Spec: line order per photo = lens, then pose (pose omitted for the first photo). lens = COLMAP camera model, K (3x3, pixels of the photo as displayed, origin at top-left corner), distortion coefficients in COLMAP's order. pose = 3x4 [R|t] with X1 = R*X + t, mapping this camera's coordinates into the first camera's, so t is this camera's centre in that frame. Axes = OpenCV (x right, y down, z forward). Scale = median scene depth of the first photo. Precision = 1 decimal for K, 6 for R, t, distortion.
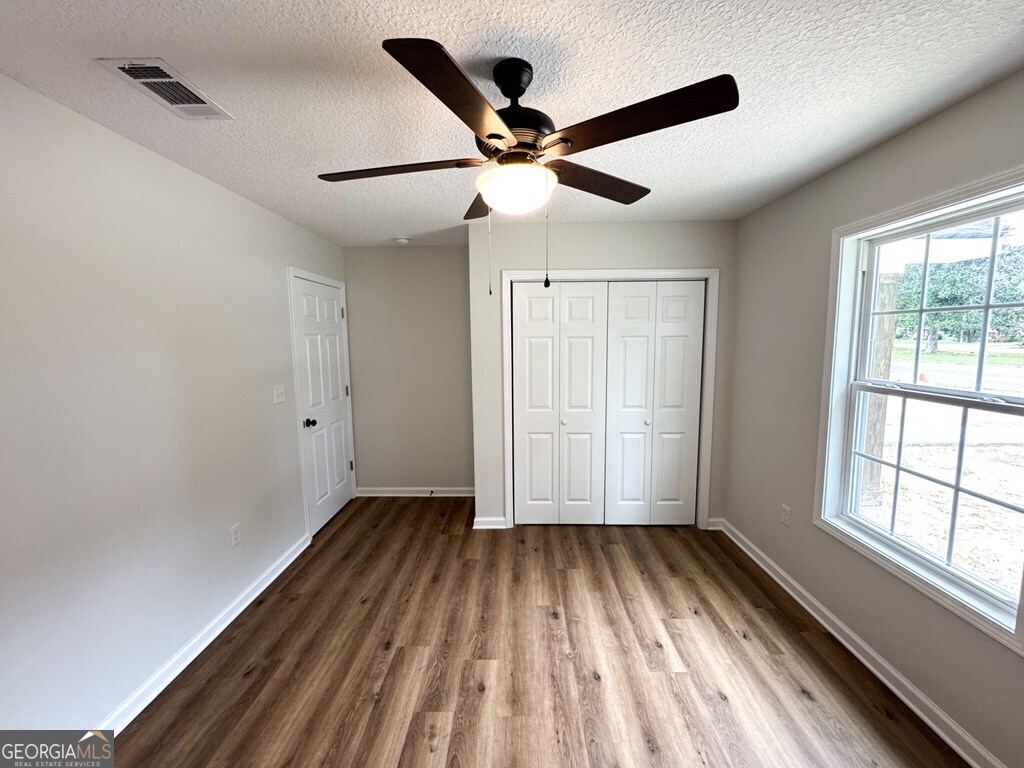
lens RADIAL K [[413.3, 0, 510.9], [0, 413.3, 381.9], [0, 0, 1]] dist [-0.001785, -0.000064]
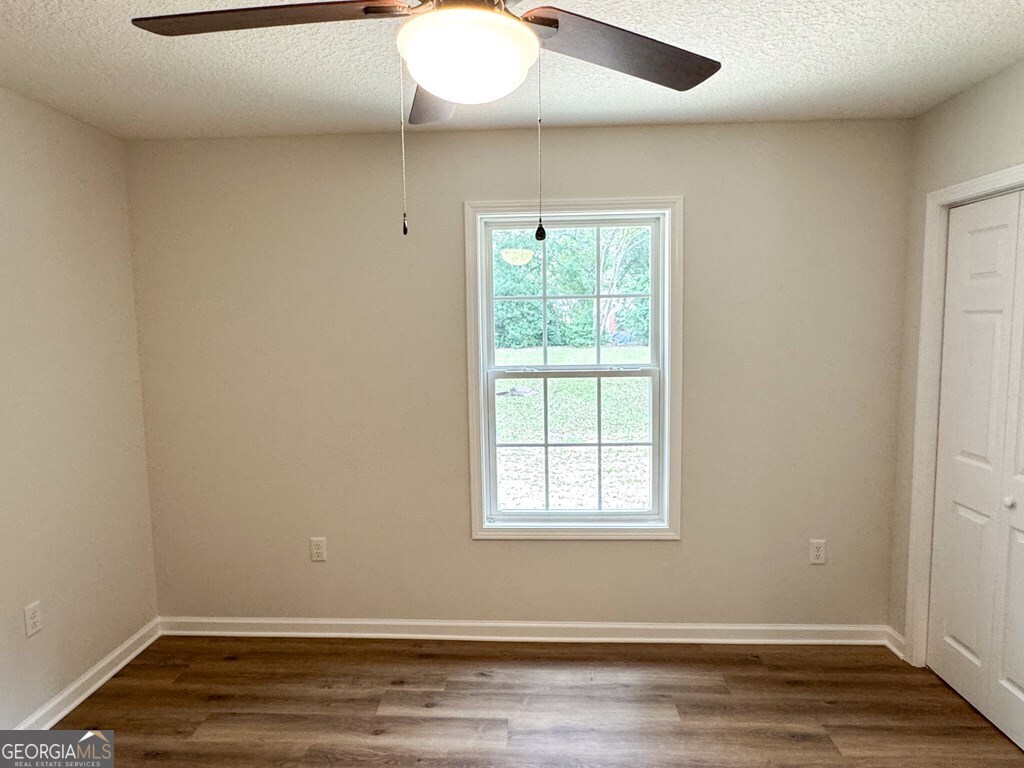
lens RADIAL K [[631.0, 0, 505.5], [0, 631.0, 383.1], [0, 0, 1]] dist [0.001884, -0.000197]
pose [[0.037959, -0.089113, 0.995298, -0.586297], [0.125900, 0.988505, 0.083703, -0.086158], [-0.991316, 0.122131, 0.048742, 0.887161]]
